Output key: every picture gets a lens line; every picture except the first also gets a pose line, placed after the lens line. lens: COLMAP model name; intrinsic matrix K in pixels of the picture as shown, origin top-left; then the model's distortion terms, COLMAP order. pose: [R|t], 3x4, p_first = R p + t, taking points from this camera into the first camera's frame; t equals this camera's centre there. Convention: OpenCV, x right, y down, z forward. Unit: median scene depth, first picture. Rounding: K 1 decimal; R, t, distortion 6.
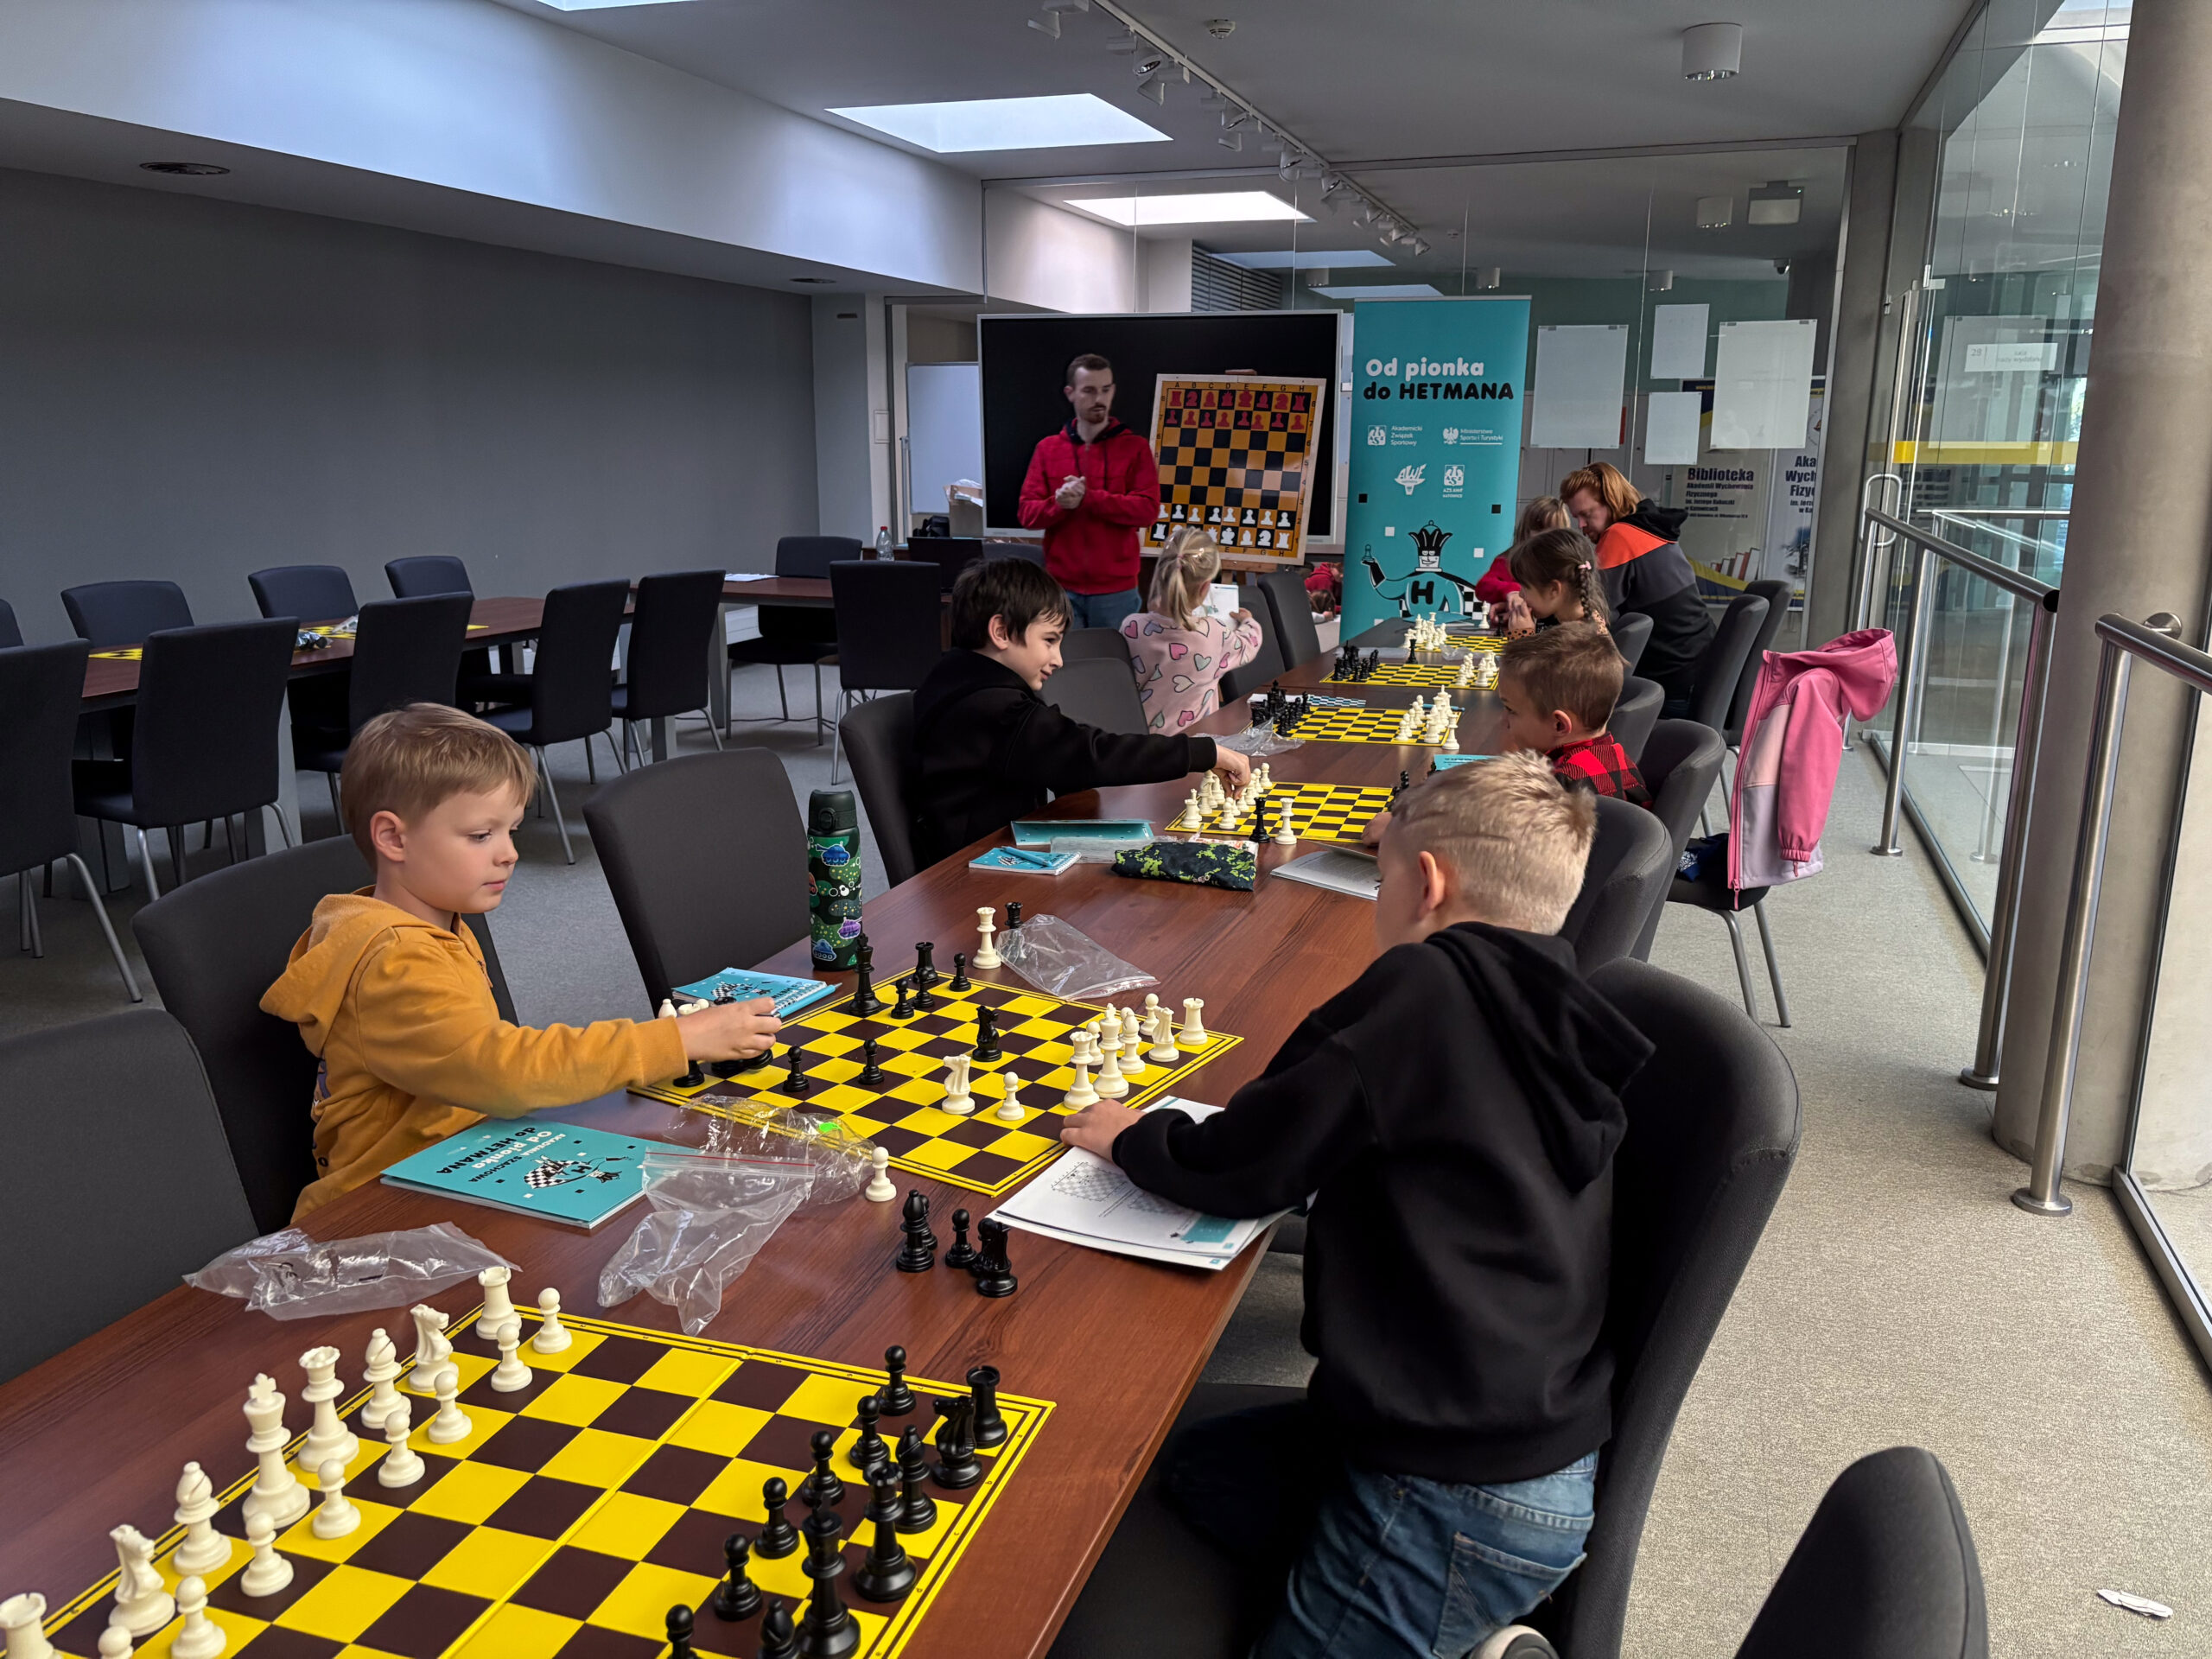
lens RADIAL K [[1718.3, 0, 1106.0], [0, 1718.3, 829.5], [0, 0, 1]] dist [0.121964, -0.348406]
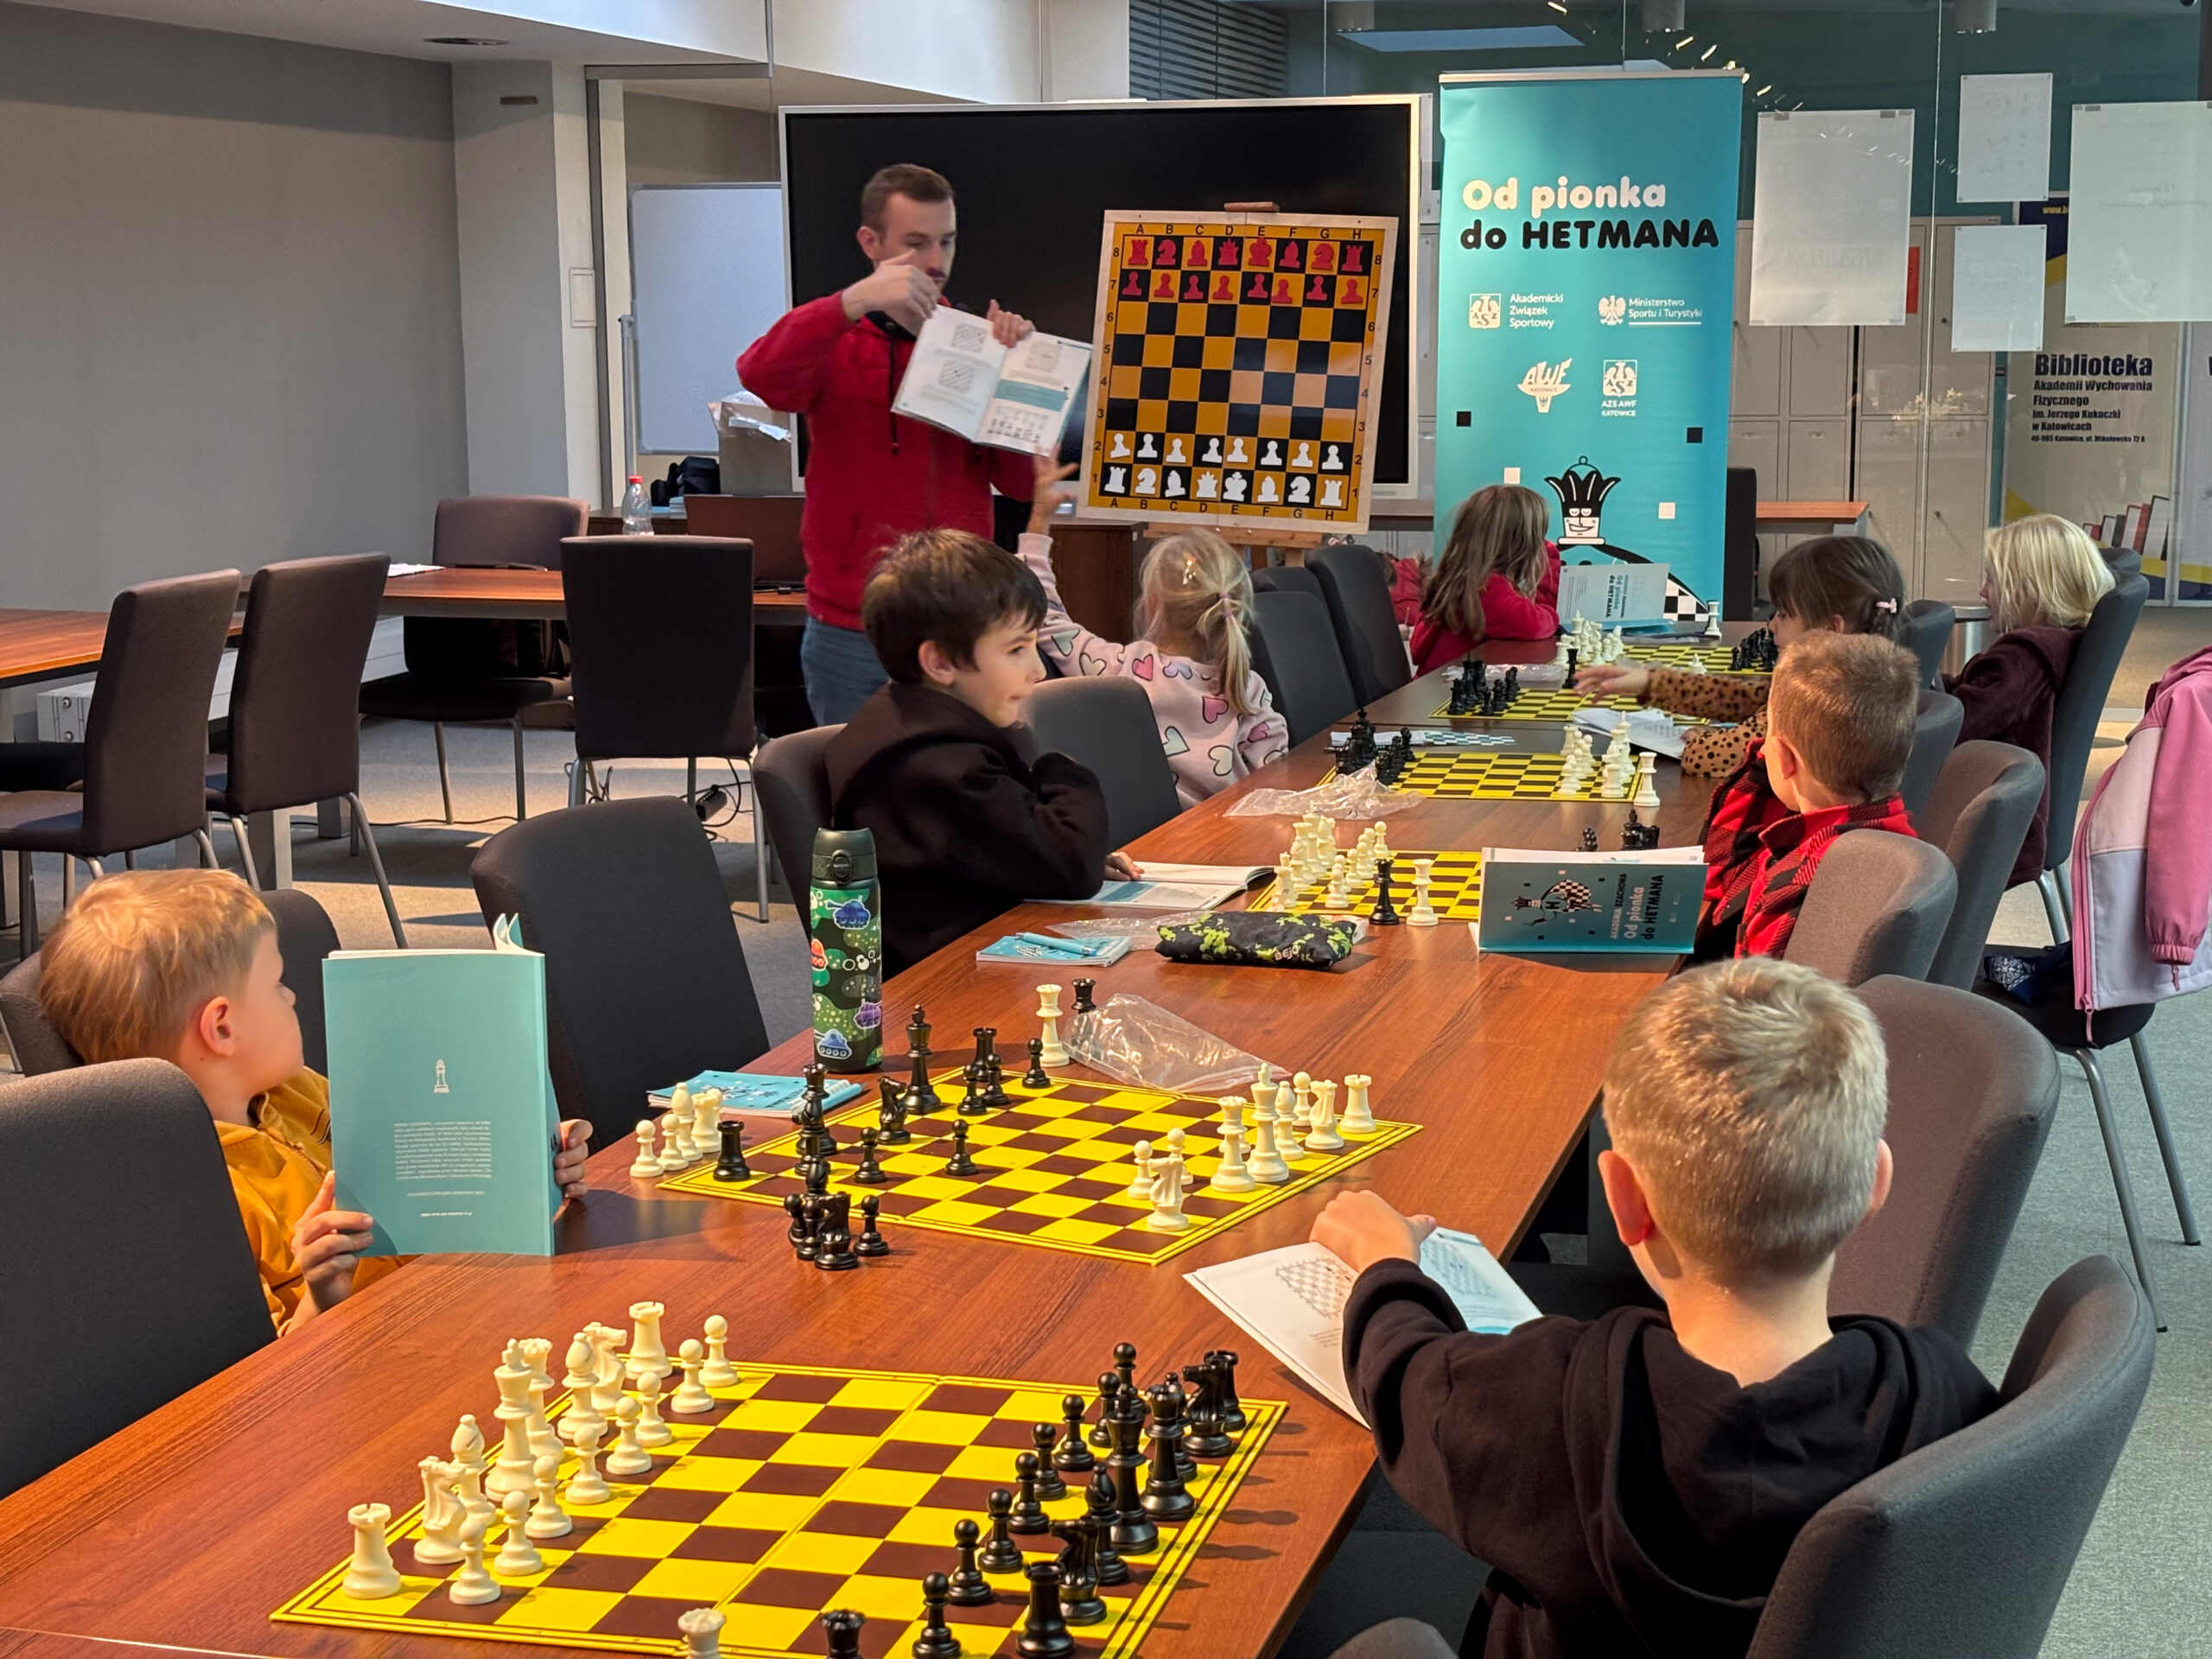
lens RADIAL K [[3508.3, 0, 1096.3], [0, 3508.3, 838.6], [0, 0, 1]] dist [0.141854, -0.069539]
pose [[0.998477, -0.018223, 0.052078, -0.038813], [0.021803, 0.997377, -0.069016, 0.026701], [-0.050684, 0.070047, 0.996255, -0.156717]]
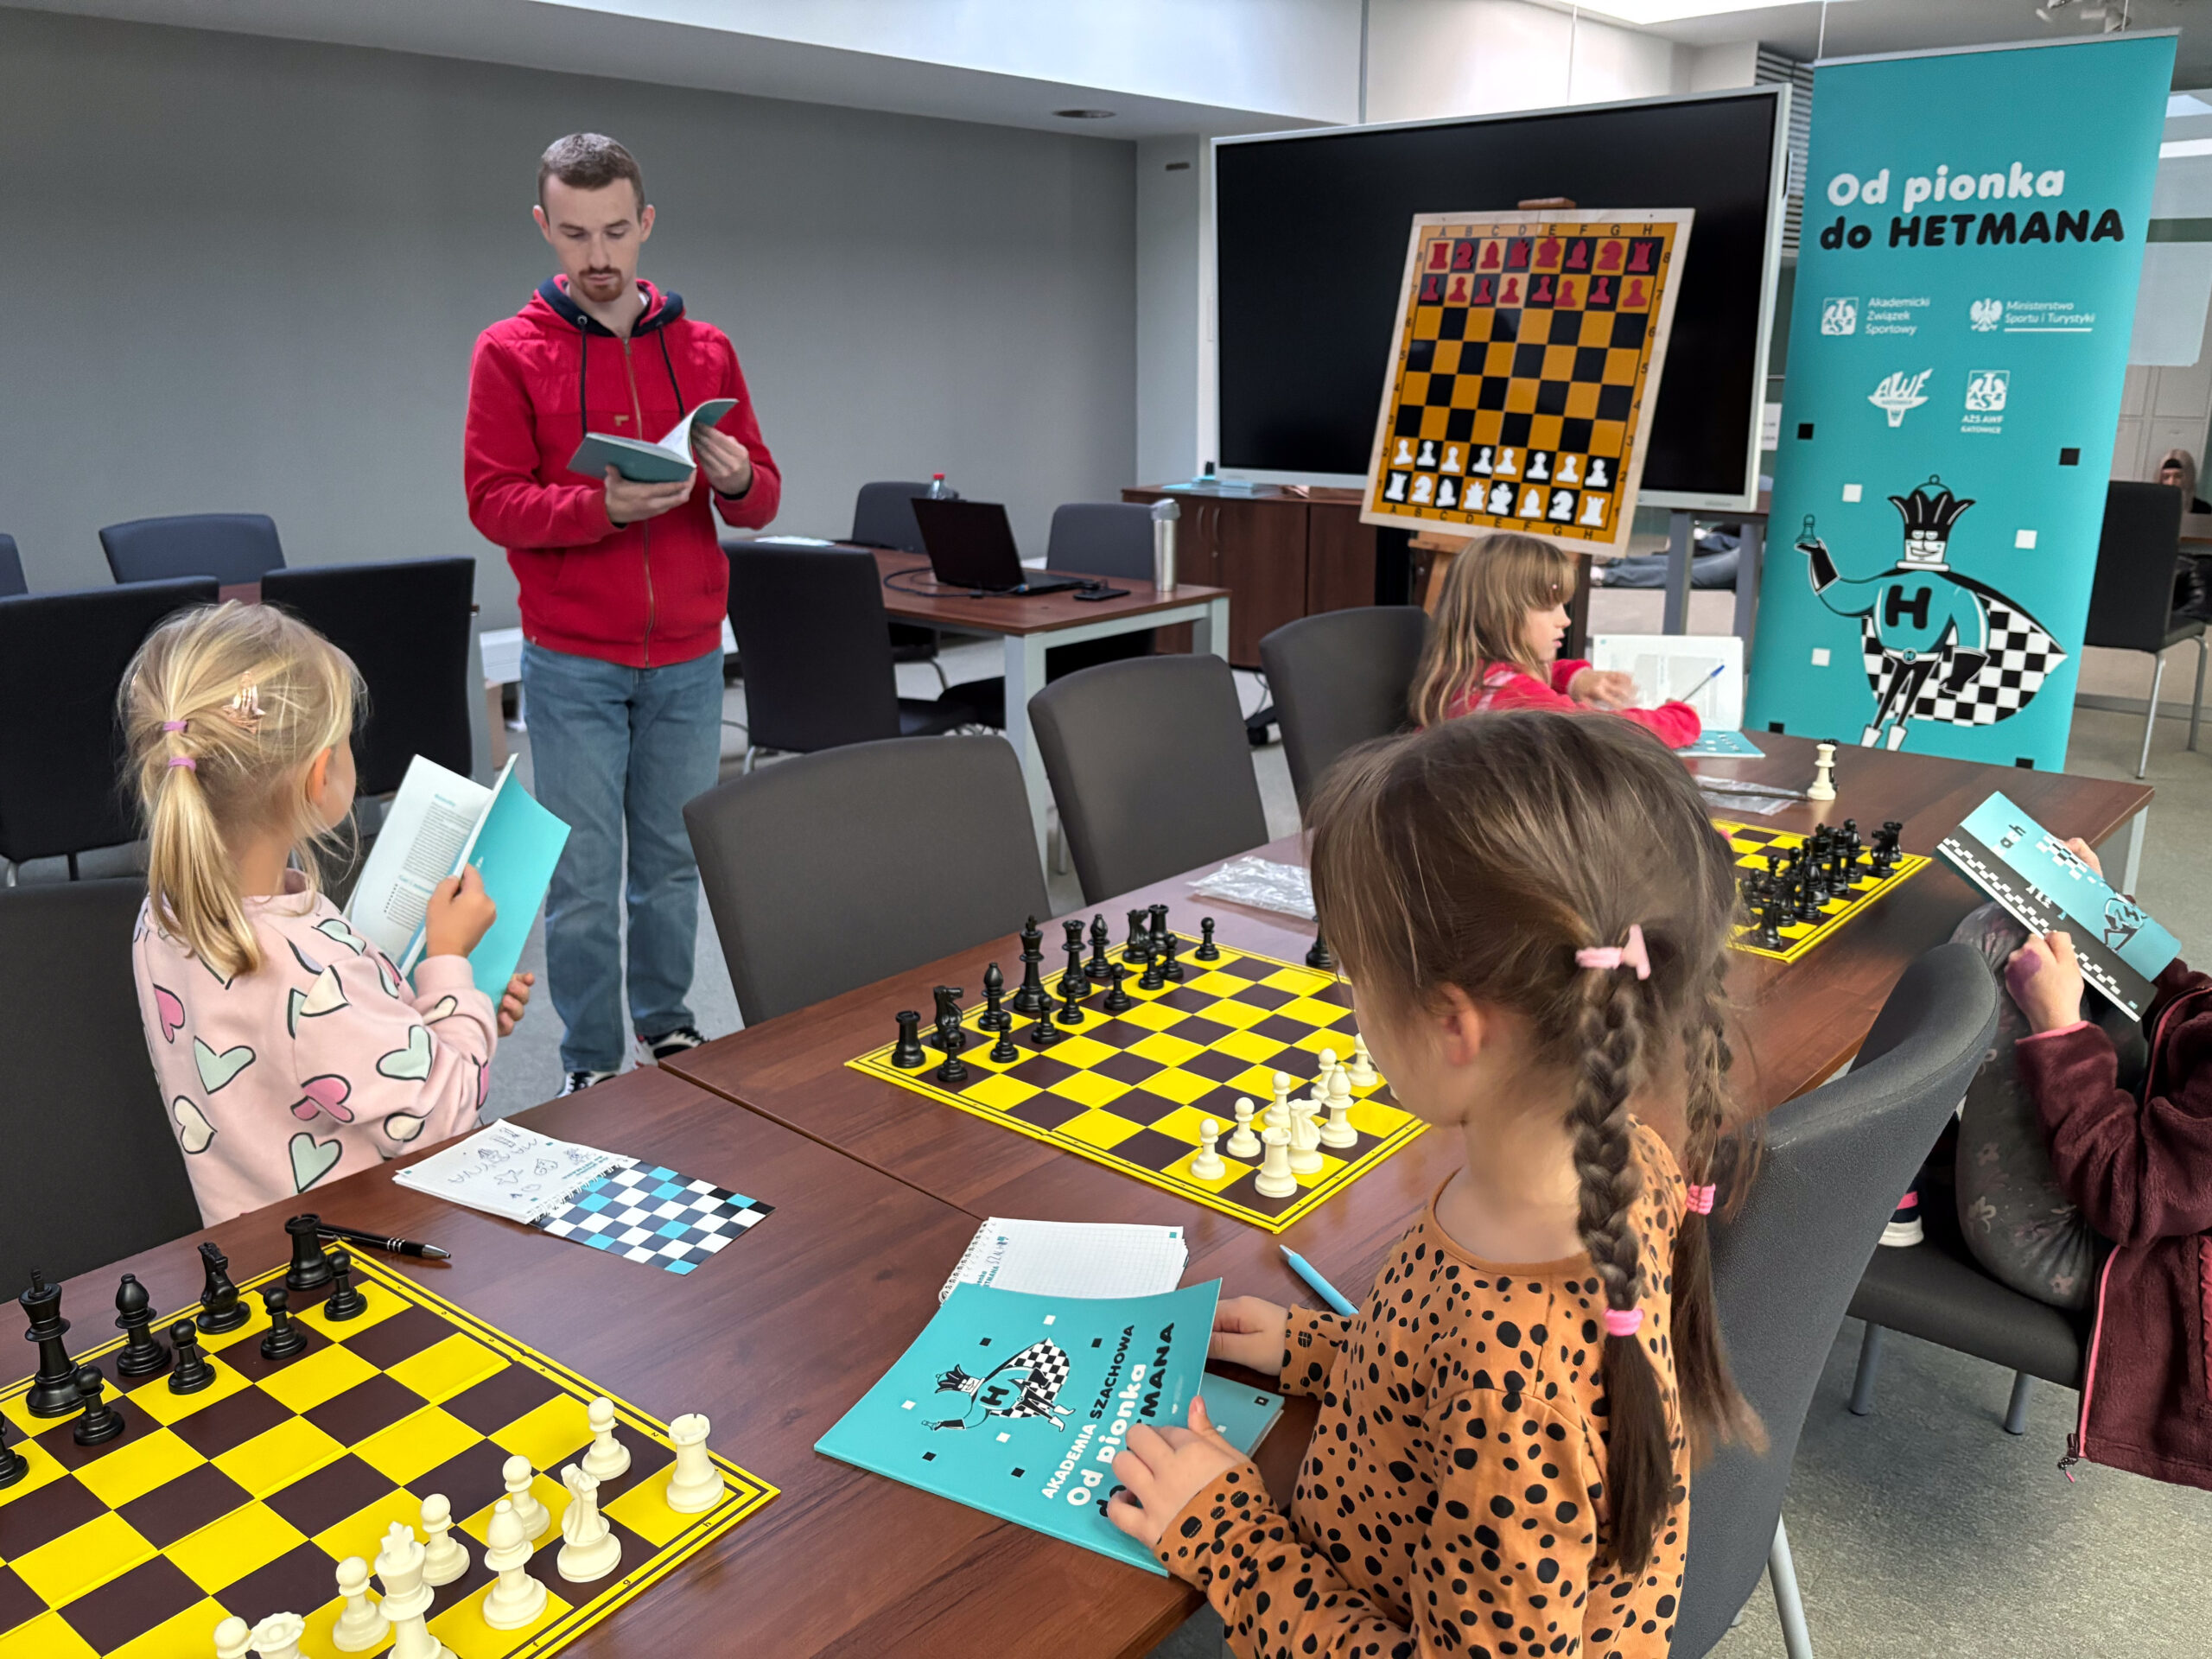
lens RADIAL K [[1680.0, 0, 1090.2], [0, 1680.0, 824.2], [0, 0, 1]] dist [-0.006074, -0.002400]
pose [[0.909187, 0.102720, -0.403518, 0.180957], [-0.077709, 0.993926, 0.077925, -0.096637], [0.409072, -0.039492, 0.911647, 0.439260]]
